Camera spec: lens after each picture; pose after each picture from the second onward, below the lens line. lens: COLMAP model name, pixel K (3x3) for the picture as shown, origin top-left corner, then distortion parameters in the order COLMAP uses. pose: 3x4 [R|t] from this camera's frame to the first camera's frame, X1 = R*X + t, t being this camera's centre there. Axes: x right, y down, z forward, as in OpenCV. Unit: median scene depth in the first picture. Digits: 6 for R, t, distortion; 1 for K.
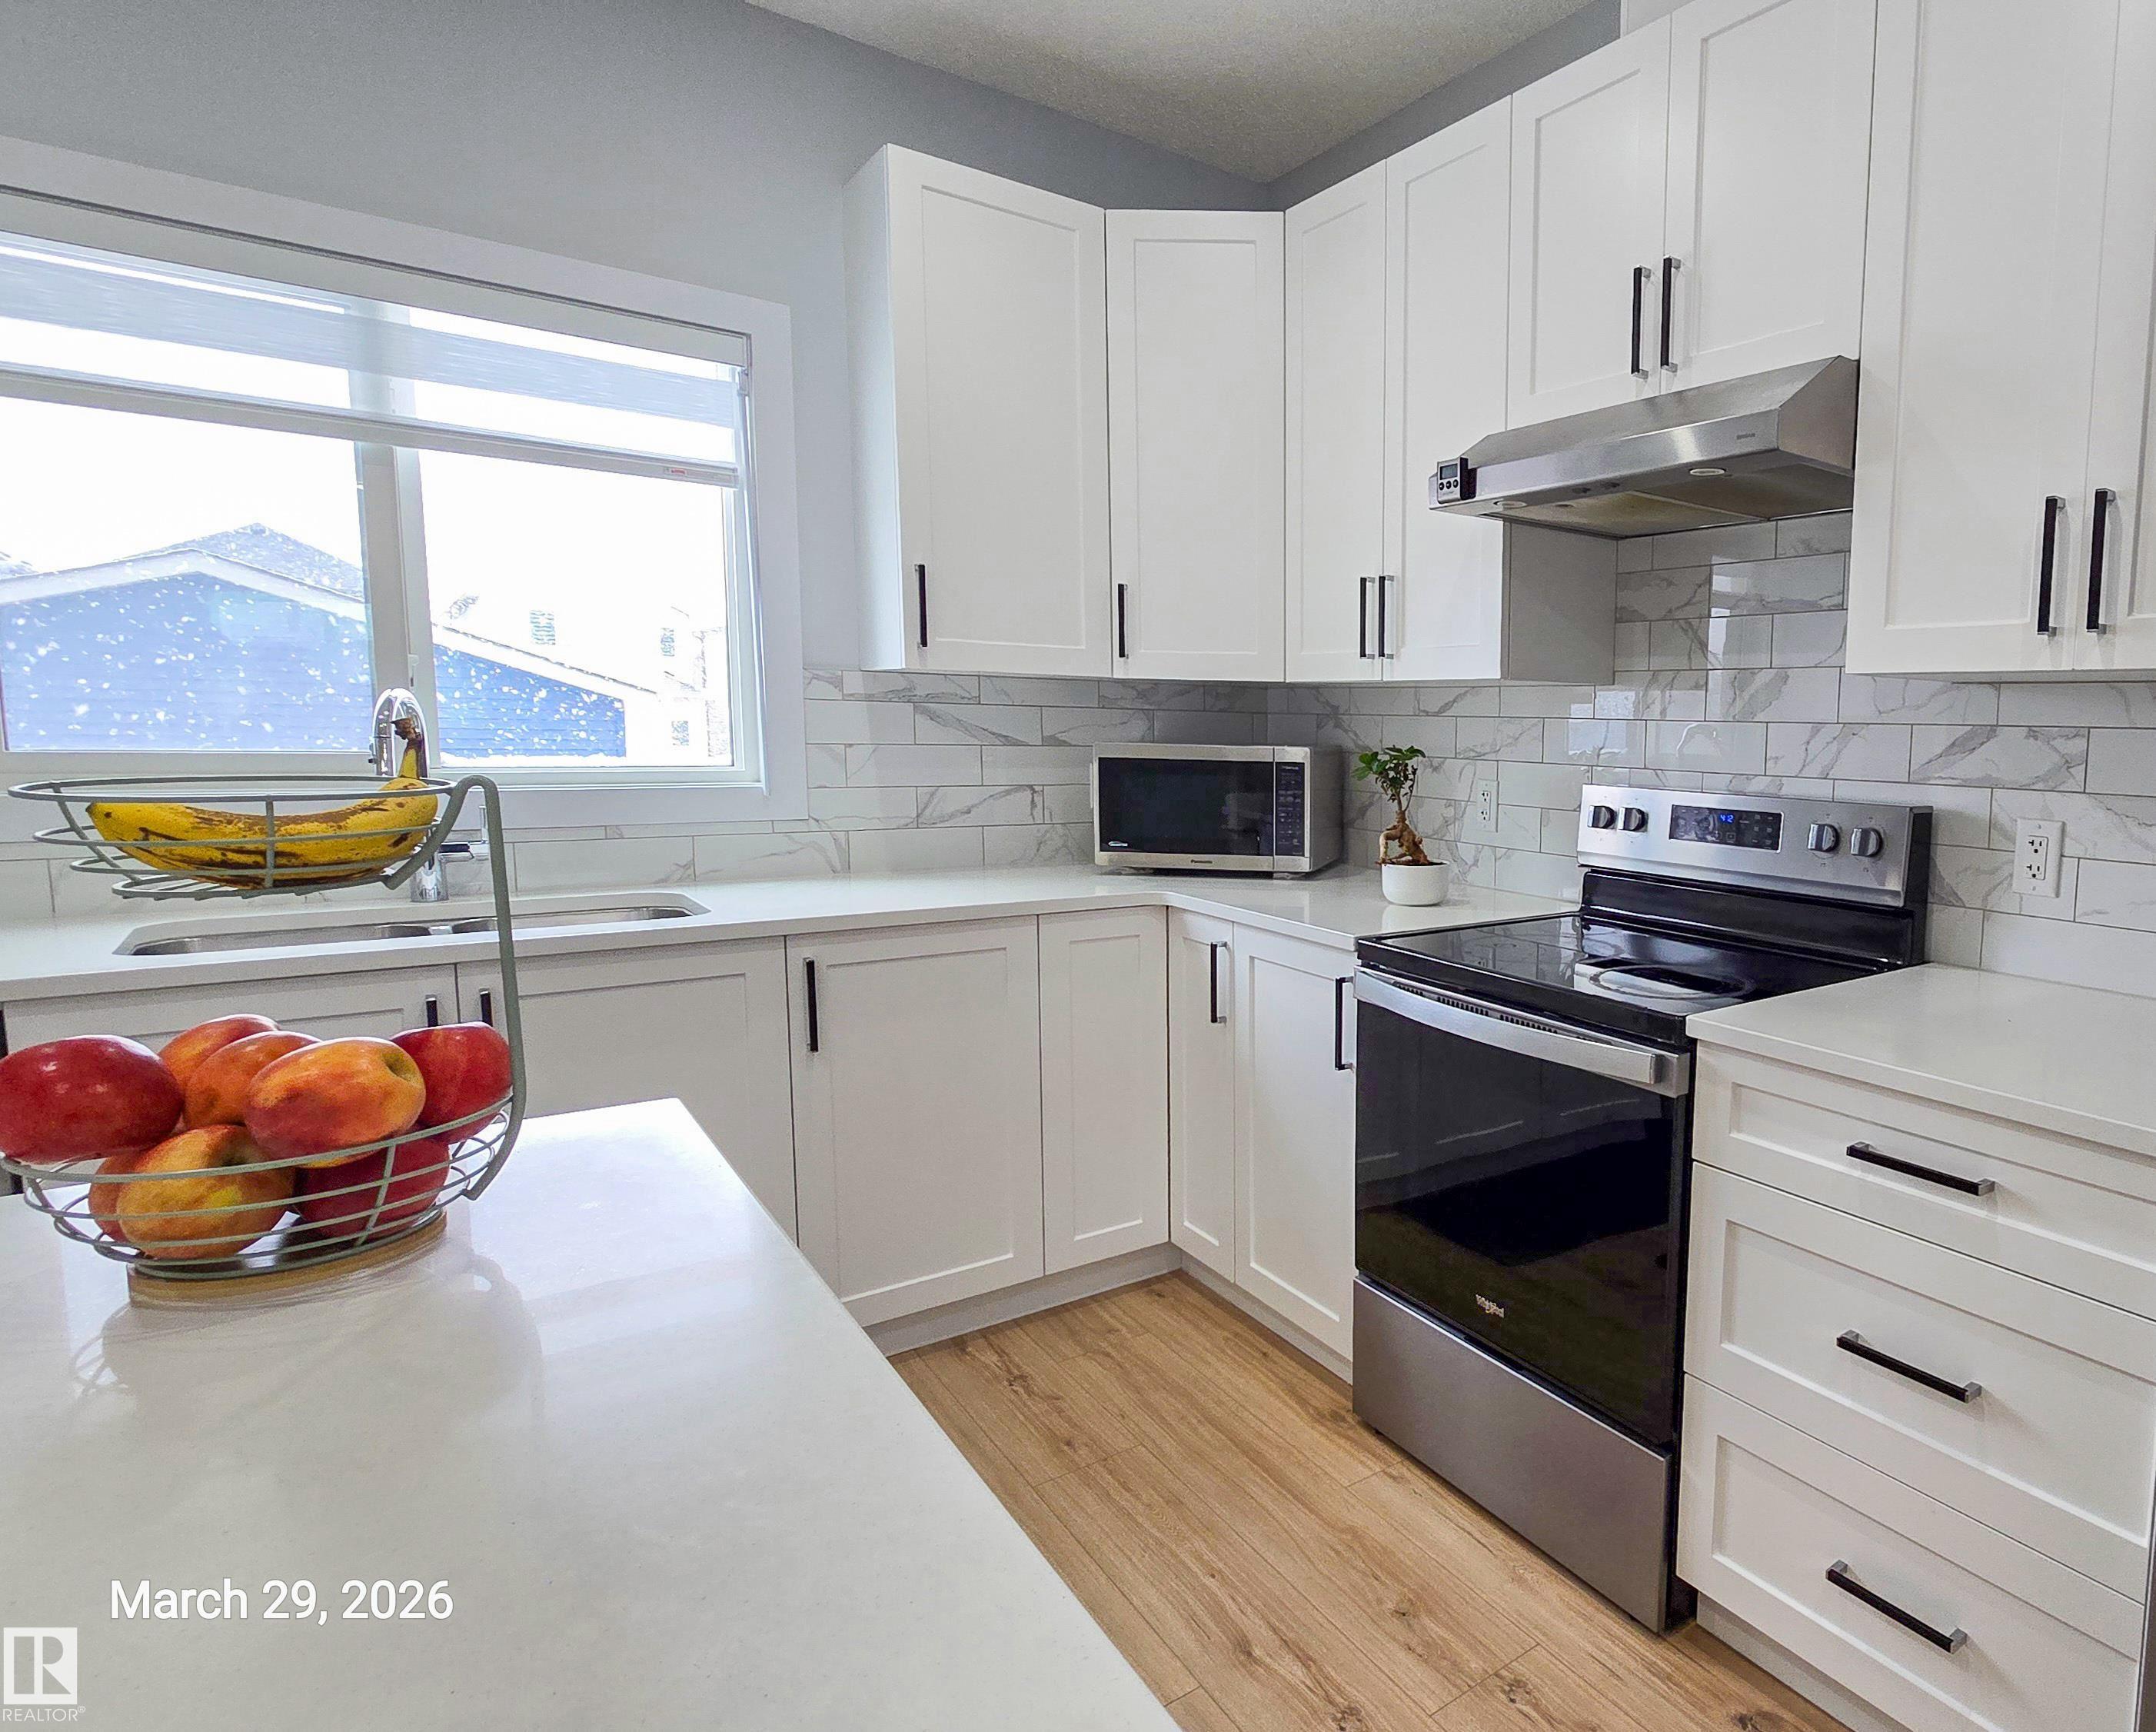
lens RADIAL K [[1256.9, 0, 1543.4], [0, 1256.9, 868.4], [0, 0, 1]] dist [0.003258, -0.003963]
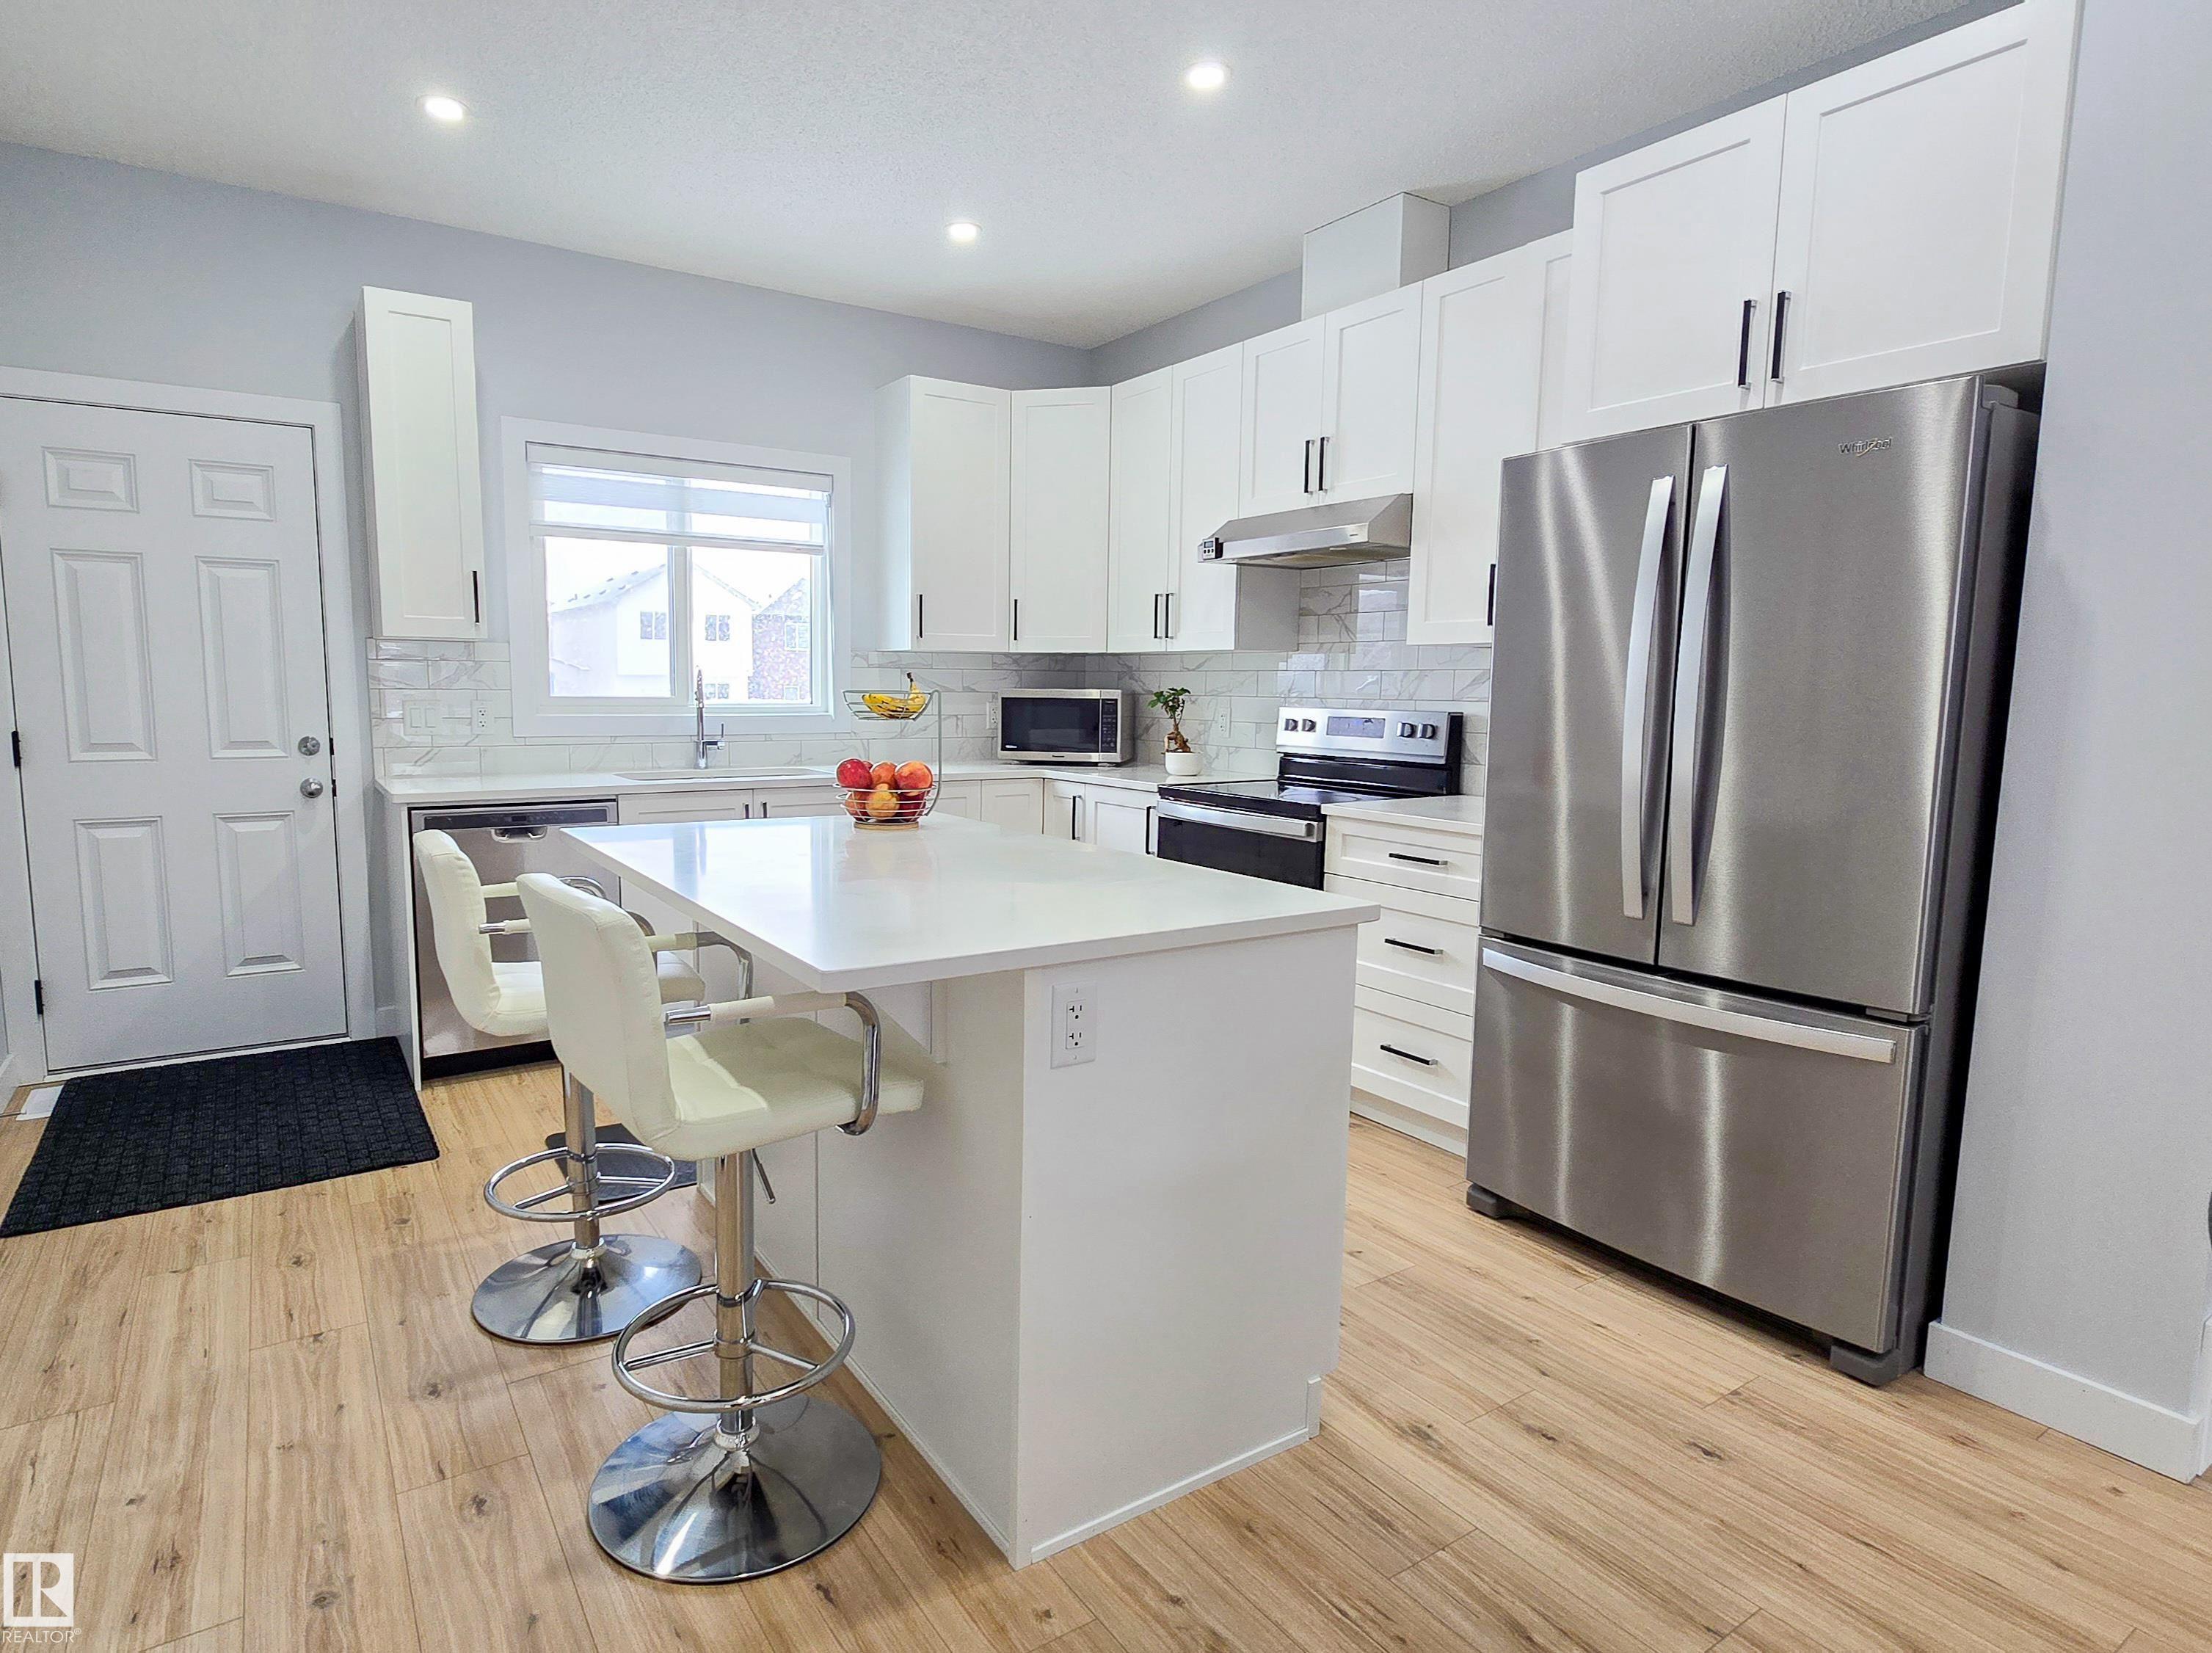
lens RADIAL K [[1209.8, 0, 1028.7], [0, 1209.8, 825.6], [0, 0, 1]] dist [-0.001001, 0.000162]
pose [[0.981505, 0.007732, -0.191281, 0.011414], [-0.007490, 0.999970, 0.001988, 0.103290], [0.191291, -0.000518, 0.981533, -0.774669]]
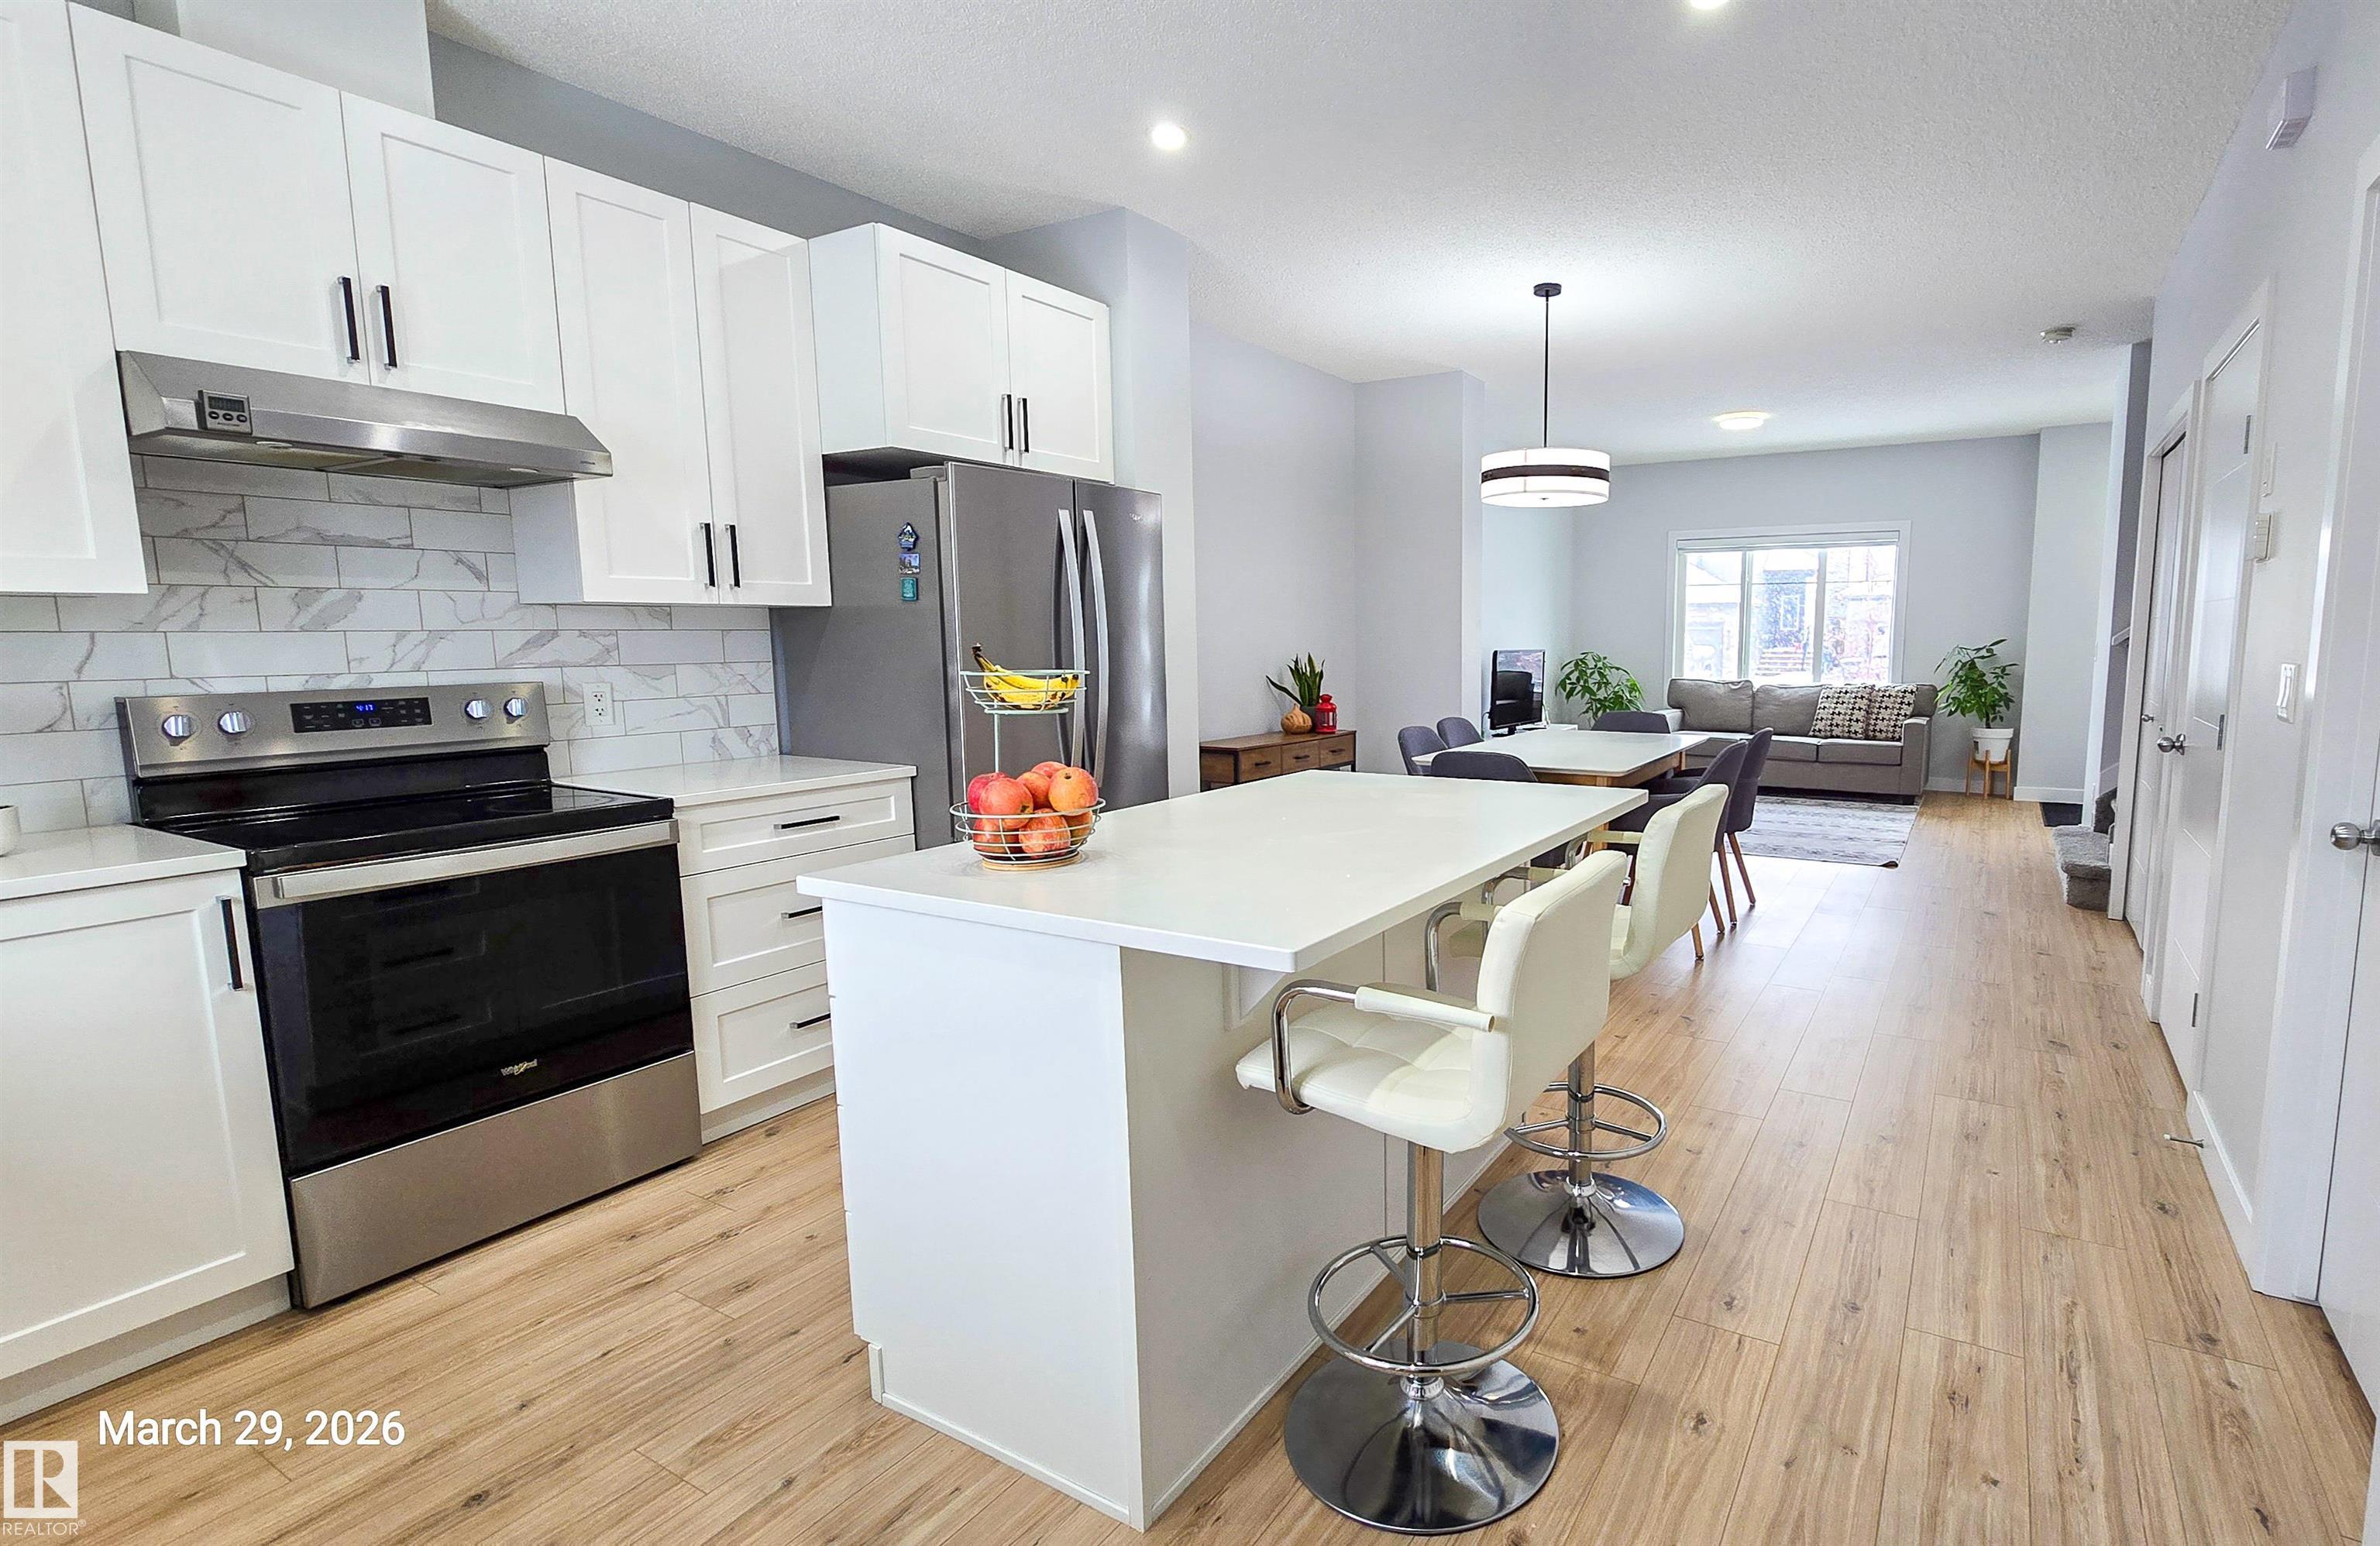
lens RADIAL K [[1122.7, 0, 1364.6], [0, 1122.7, 782.3], [0, 0, 1]] dist [0.000619, -0.000428]
pose [[-0.304541, -0.151964, 0.940299, -1.136809], [0.104393, 0.975919, 0.191531, -0.071894], [-0.946761, 0.156490, -0.281343, 0.344924]]
